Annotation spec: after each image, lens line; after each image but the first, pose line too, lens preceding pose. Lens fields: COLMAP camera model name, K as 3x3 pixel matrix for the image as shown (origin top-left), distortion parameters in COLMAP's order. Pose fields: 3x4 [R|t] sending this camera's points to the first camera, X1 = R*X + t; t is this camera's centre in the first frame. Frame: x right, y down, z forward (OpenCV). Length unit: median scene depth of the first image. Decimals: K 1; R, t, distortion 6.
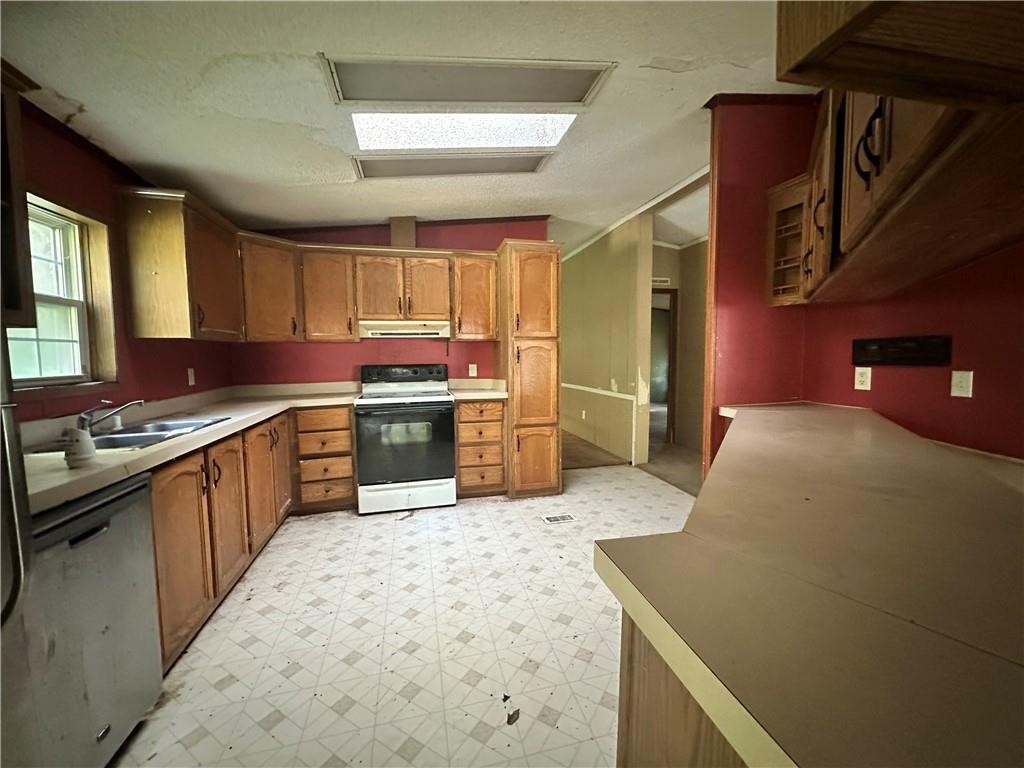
lens RADIAL K [[404.9, 0, 514.4], [0, 404.9, 384.9], [0, 0, 1]] dist [-0.001383, 0.000589]
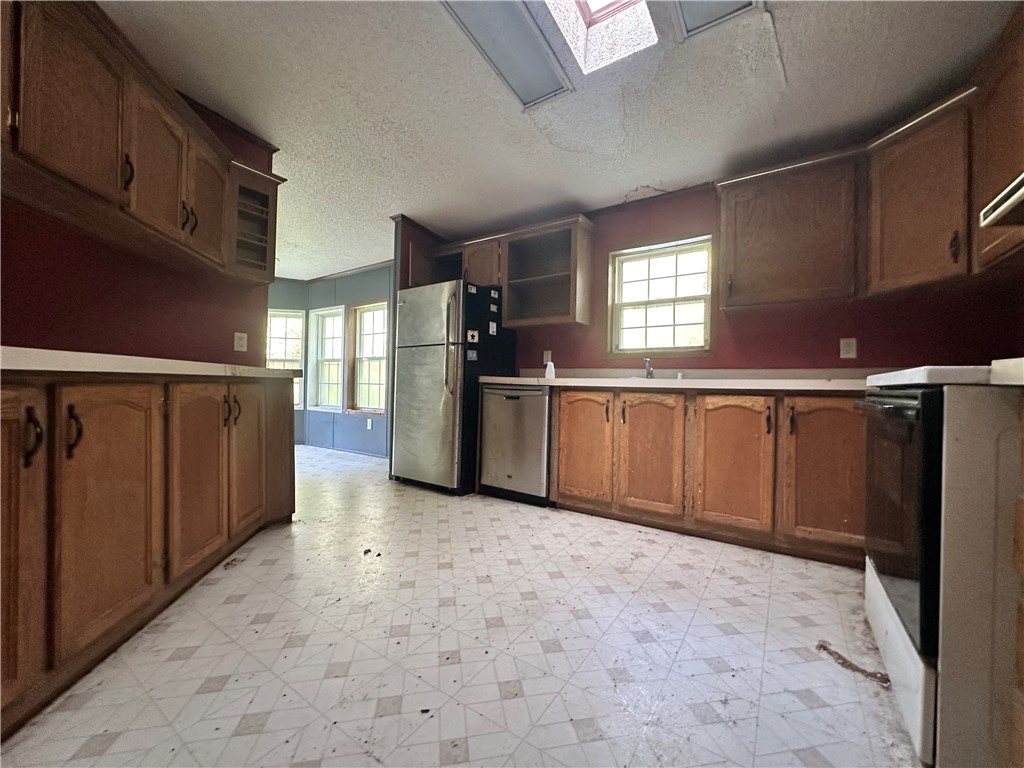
lens RADIAL K [[404.9, 0, 514.3], [0, 404.9, 383.6], [0, 0, 1]] dist [-0.001383, 0.000589]
pose [[-0.742560, -0.003822, -0.669768, 0.346807], [-0.058353, 0.996551, 0.059008, 0.052548], [0.667232, 0.082900, -0.740222, 1.408599]]
